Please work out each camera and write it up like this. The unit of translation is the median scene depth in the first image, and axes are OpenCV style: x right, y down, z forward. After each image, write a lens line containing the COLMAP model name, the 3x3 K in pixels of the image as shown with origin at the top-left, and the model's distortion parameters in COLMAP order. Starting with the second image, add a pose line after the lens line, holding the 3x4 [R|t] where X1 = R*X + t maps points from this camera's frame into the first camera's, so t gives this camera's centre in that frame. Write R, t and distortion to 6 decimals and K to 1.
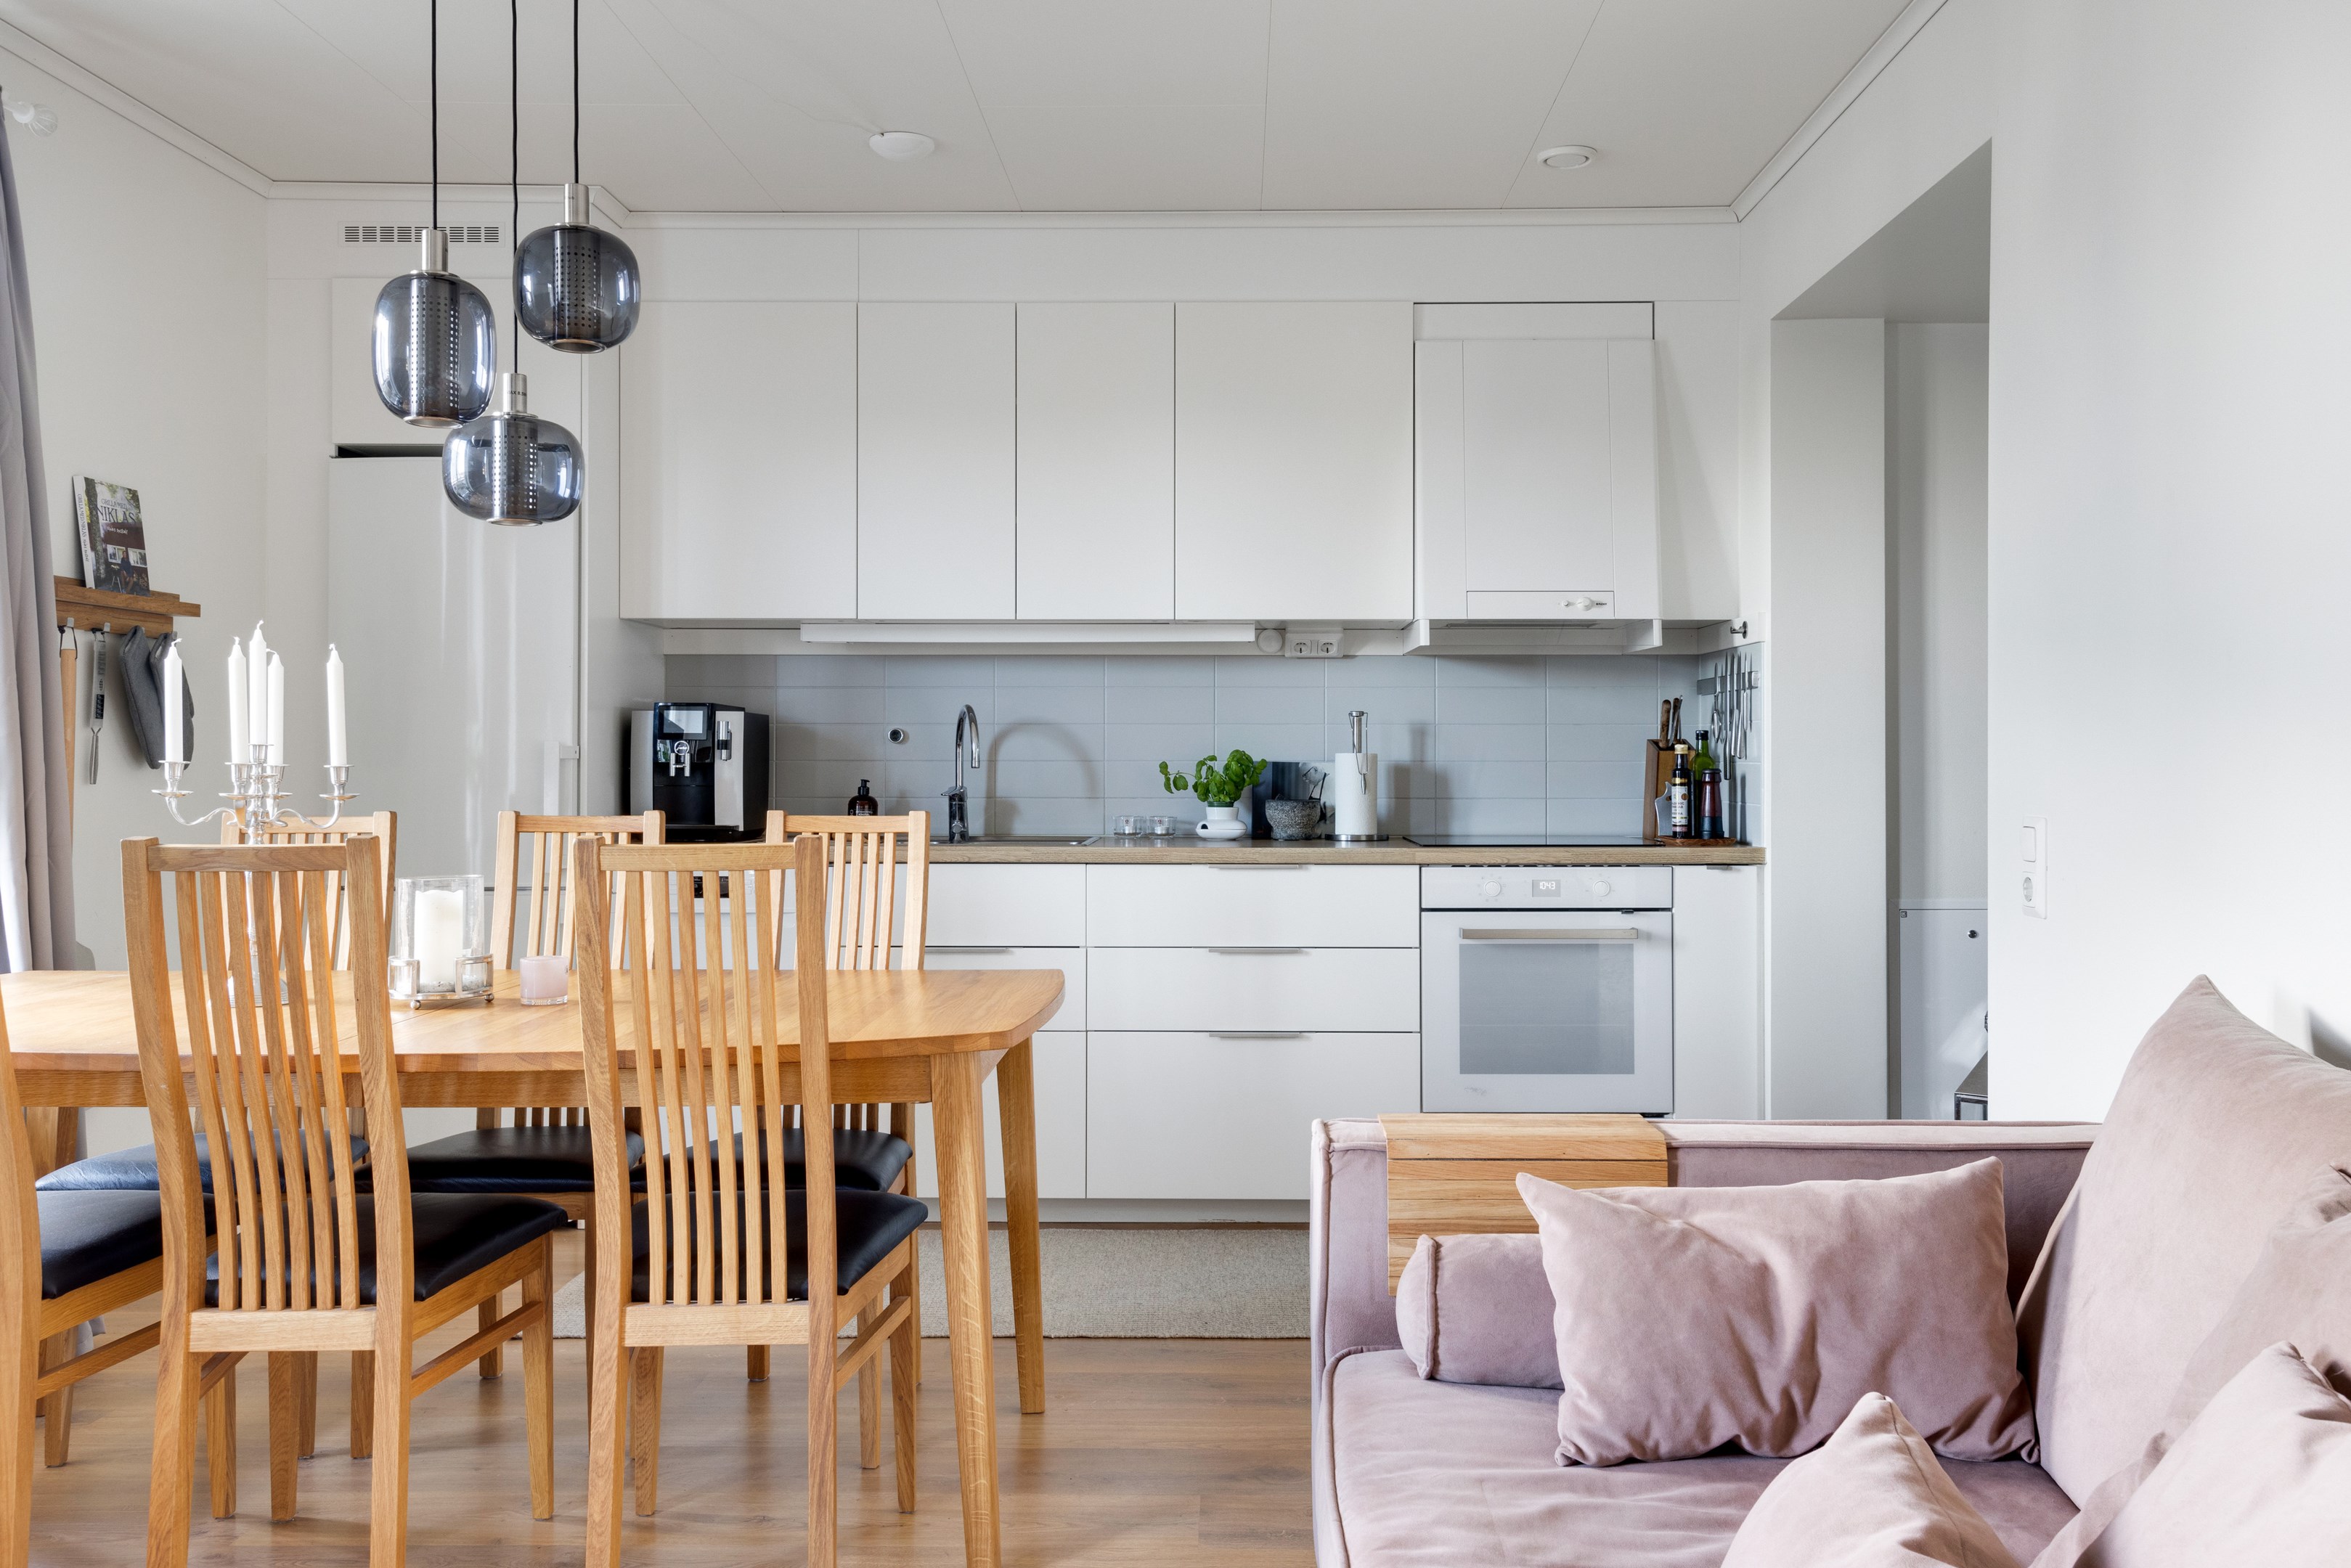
lens RADIAL K [[1829.5, 0, 1219.8], [0, 1829.5, 762.0], [0, 0, 1]] dist [-0.003104, -0.000296]
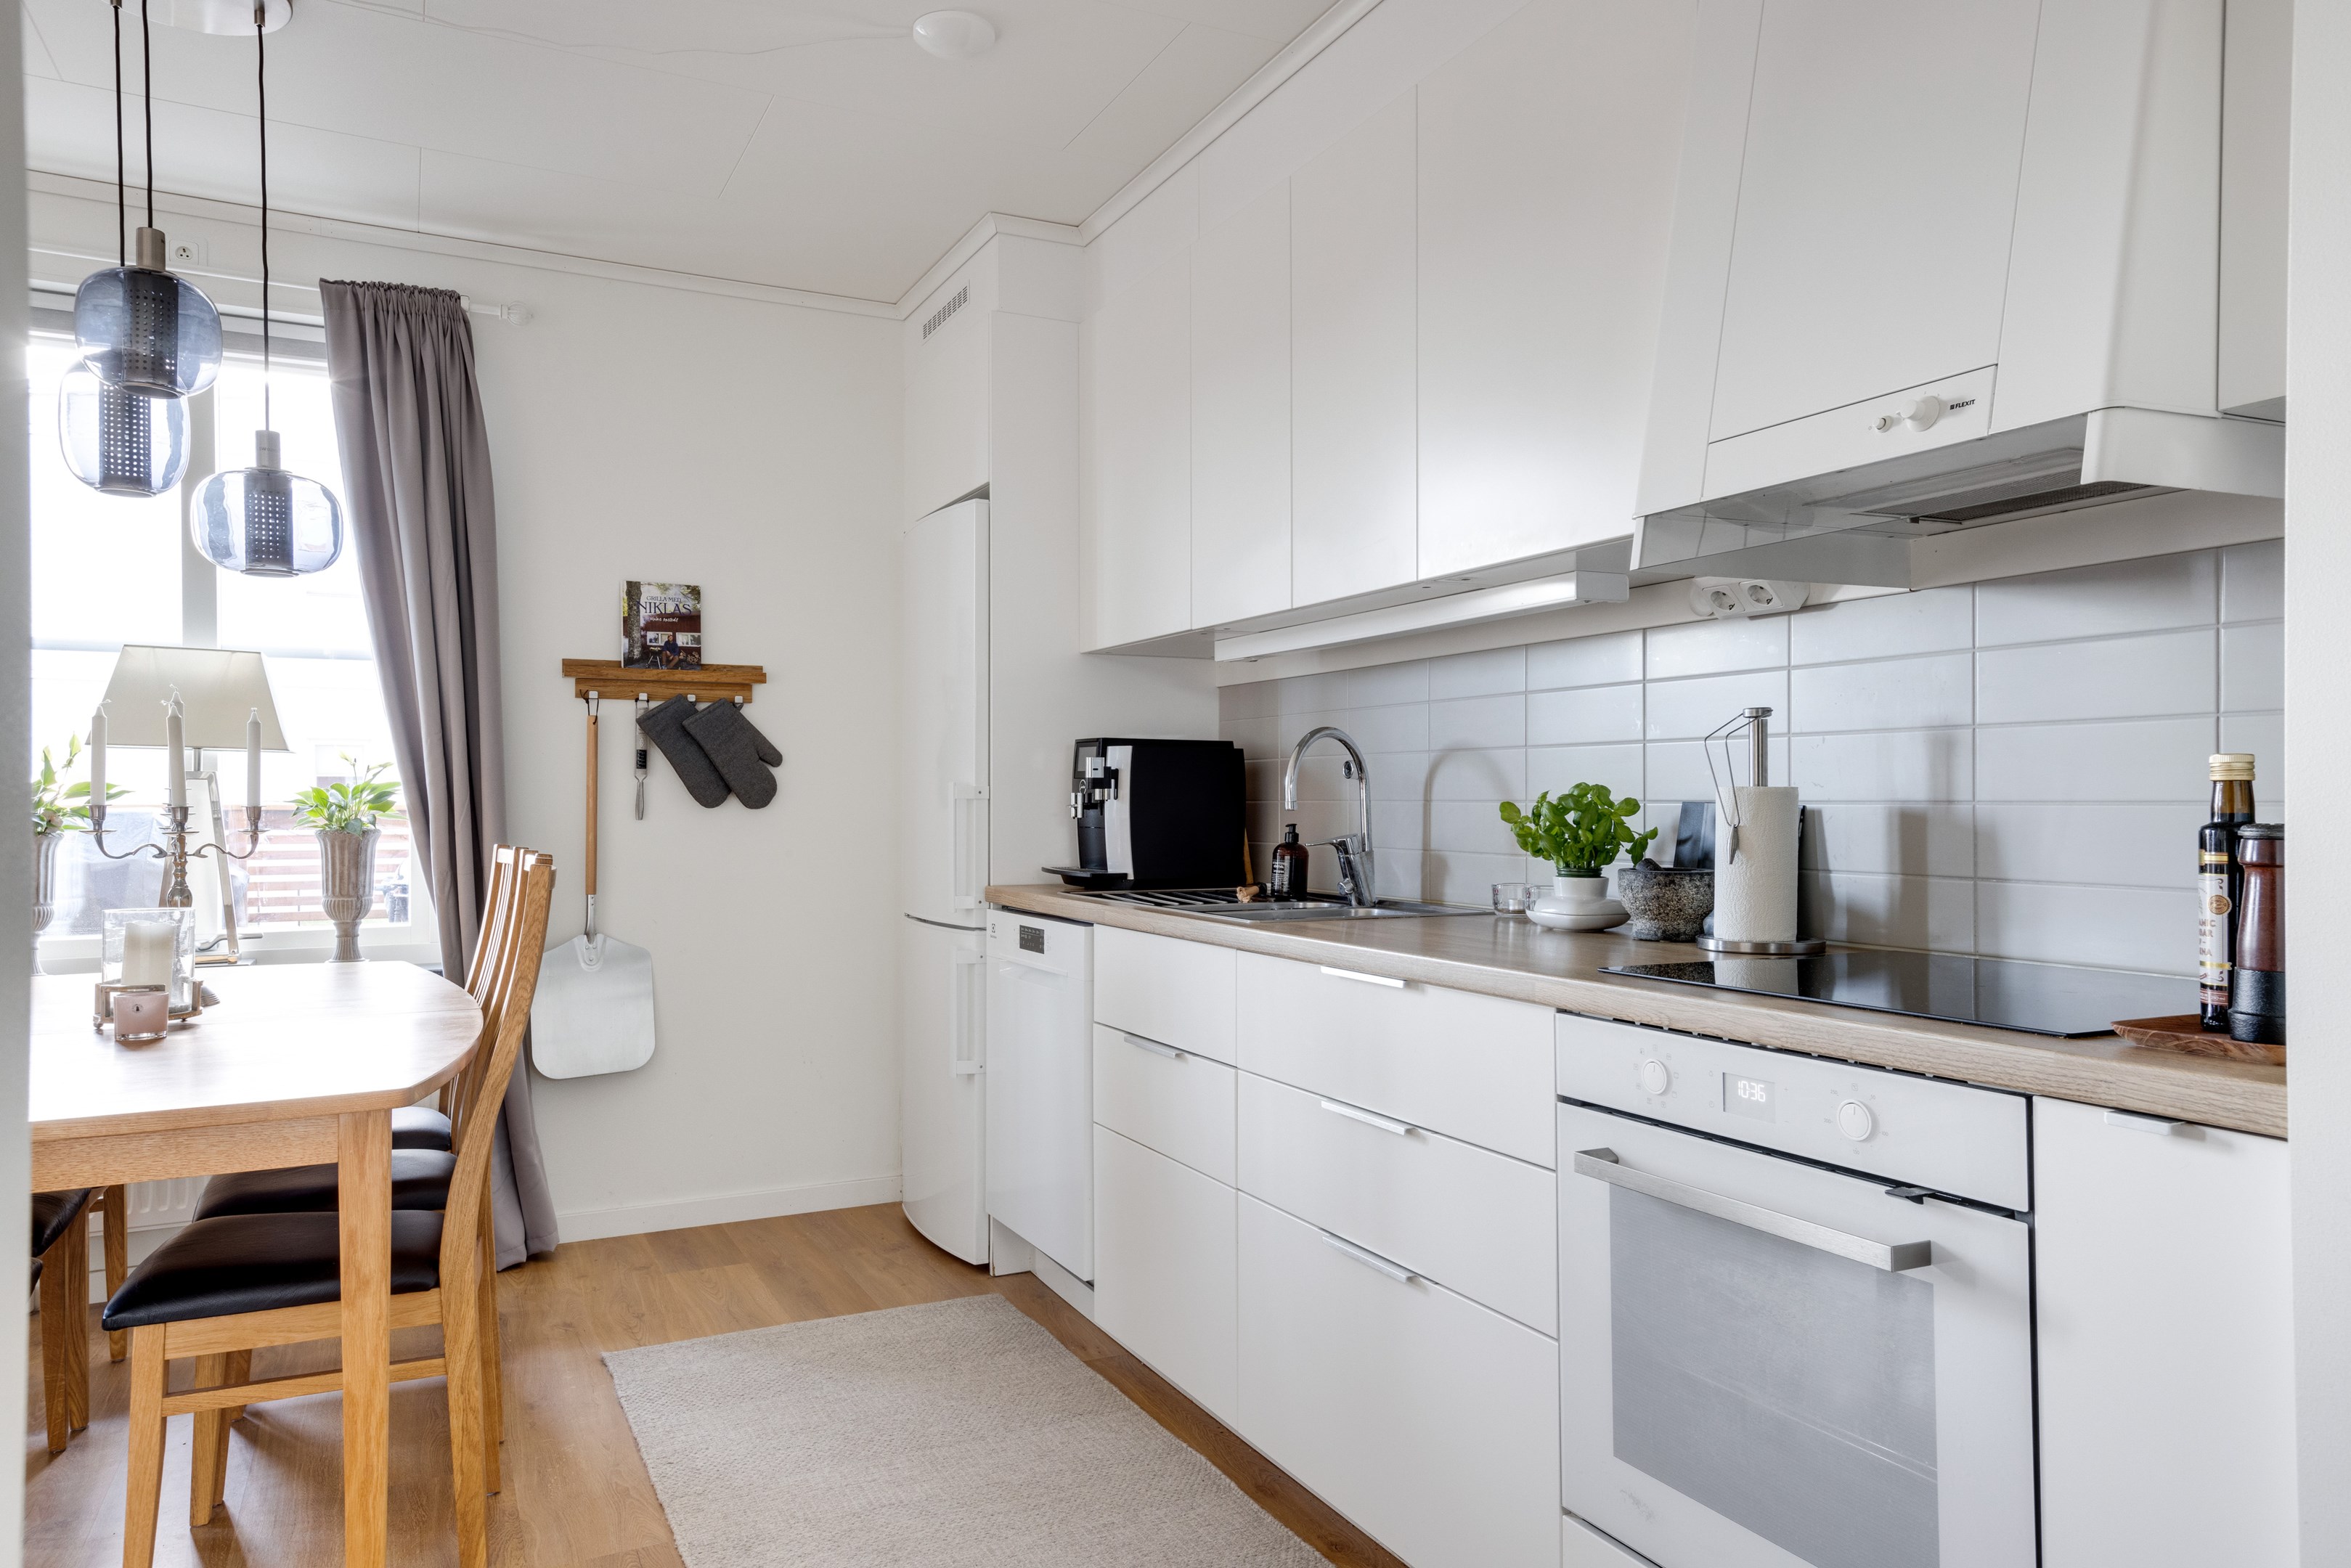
lens RADIAL K [[1559.7, 0, 1173.6], [0, 1559.7, 784.6], [0, 0, 1]] dist [0.004530, 0.001335]
pose [[0.444213, -0.009576, -0.895870, 0.411977], [0.000141, 0.999944, -0.010619, -0.000534], [0.895921, 0.004590, 0.444189, 0.658235]]
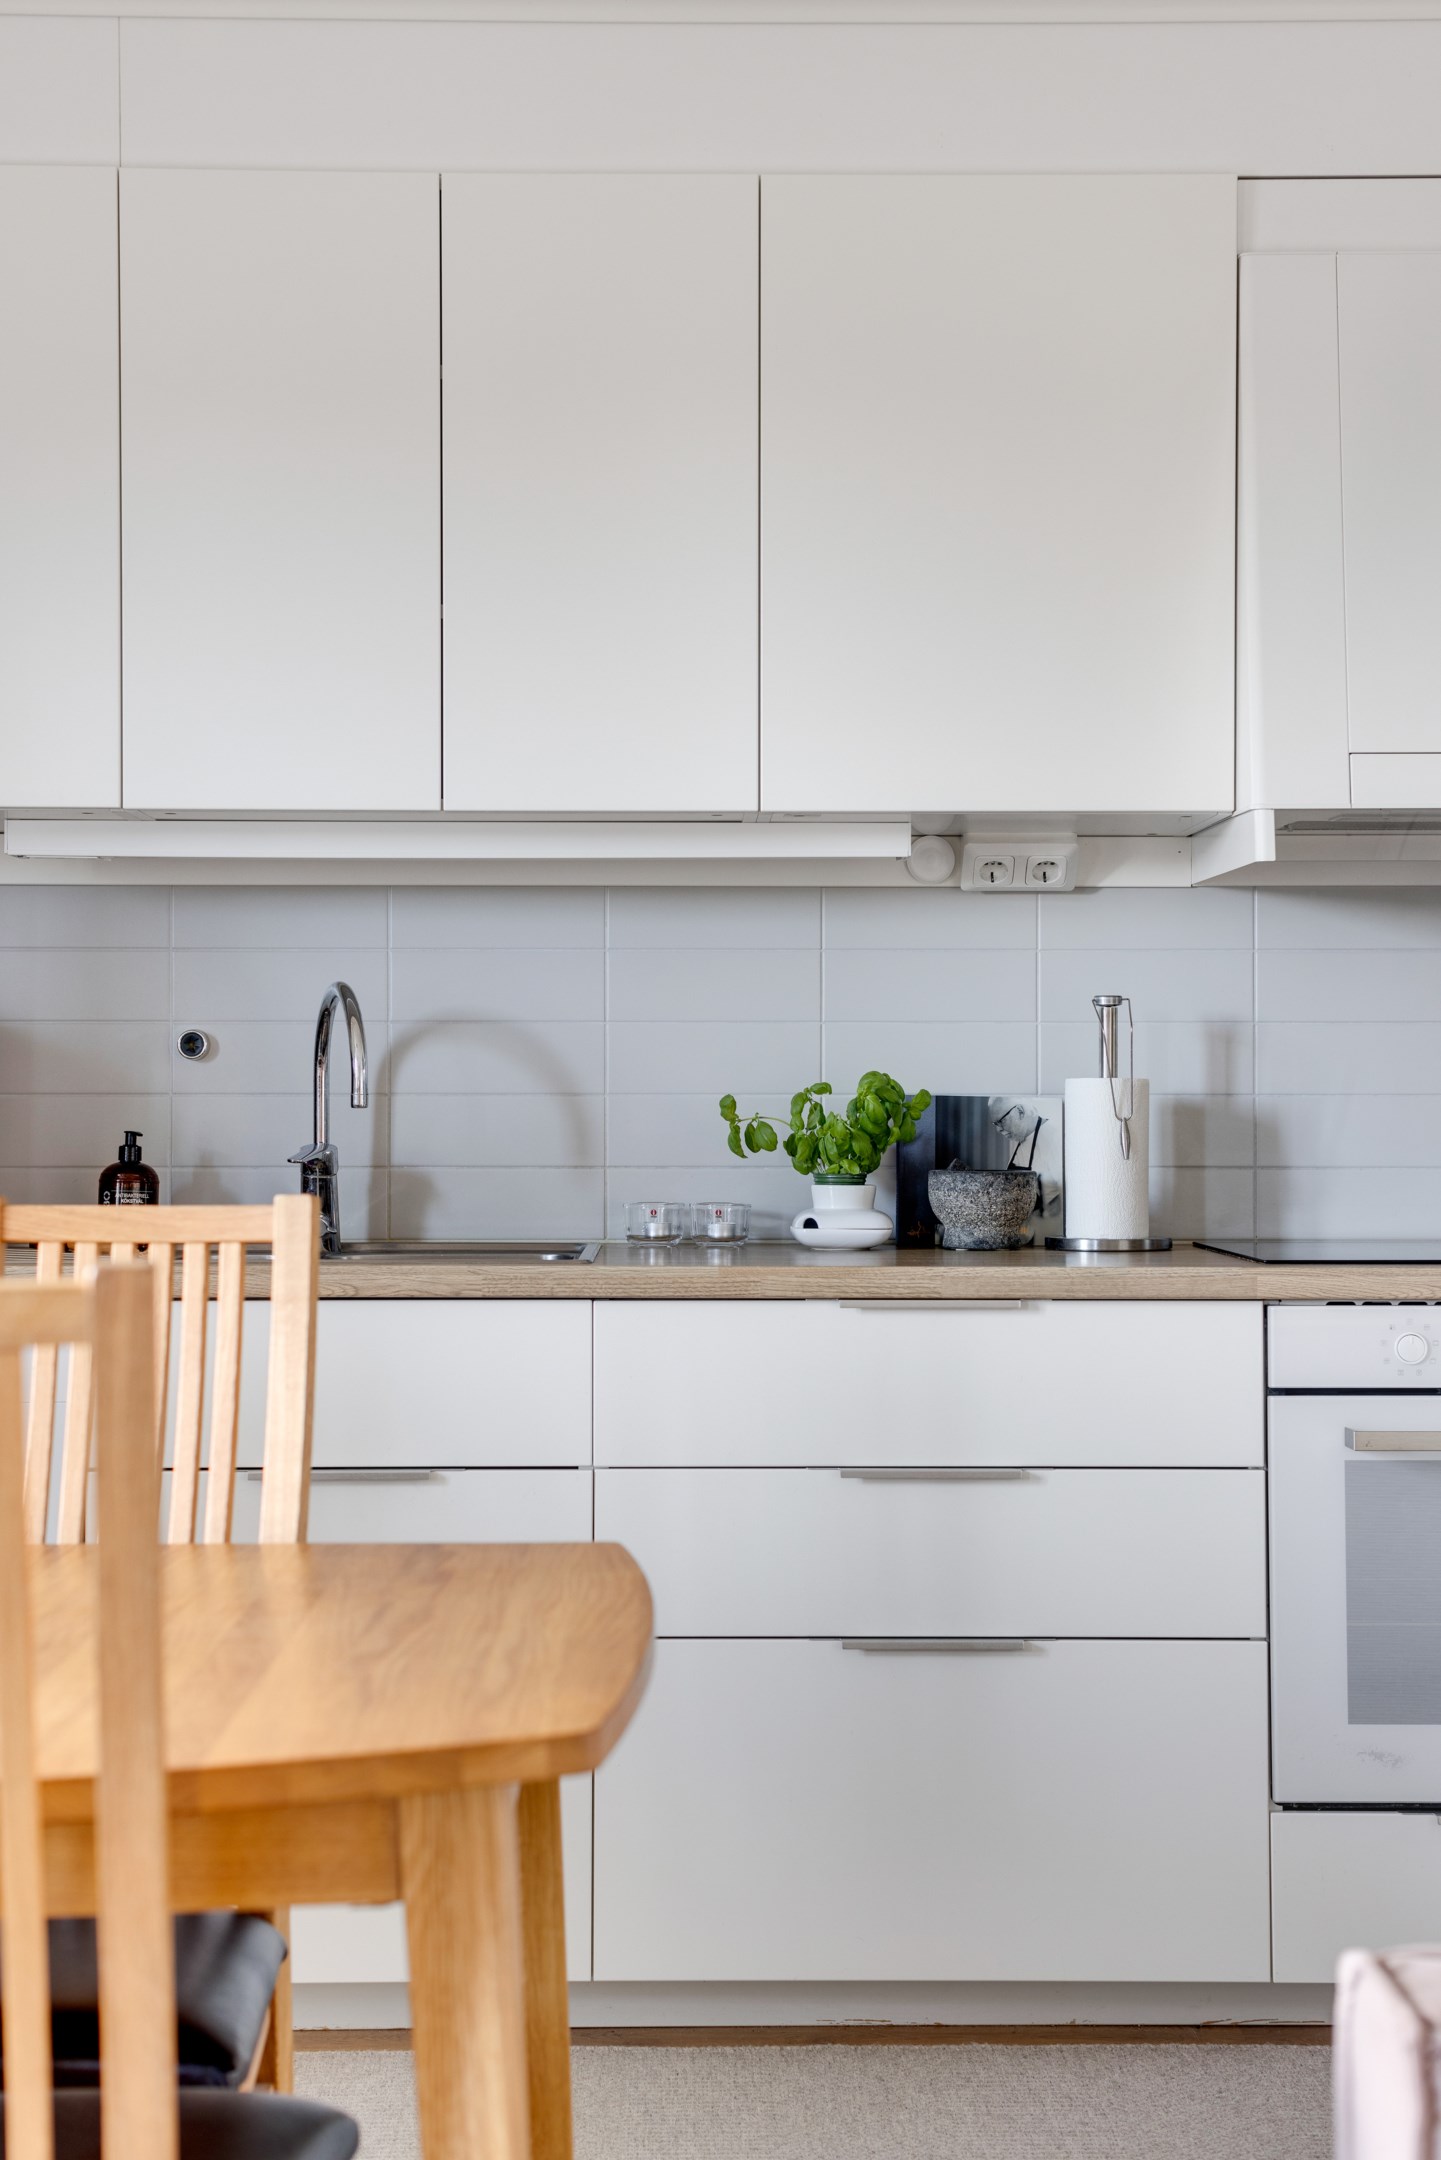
lens RADIAL K [[3061.7, 0, 719.1], [0, 3061.7, 1083.9], [0, 0, 1]] dist [0.053095, 0.000000]
pose [[0.999709, -0.000993, 0.024093, -0.054217], [0.001162, 0.999975, -0.006994, 0.002616], [-0.024086, 0.007020, 0.999685, 0.157052]]
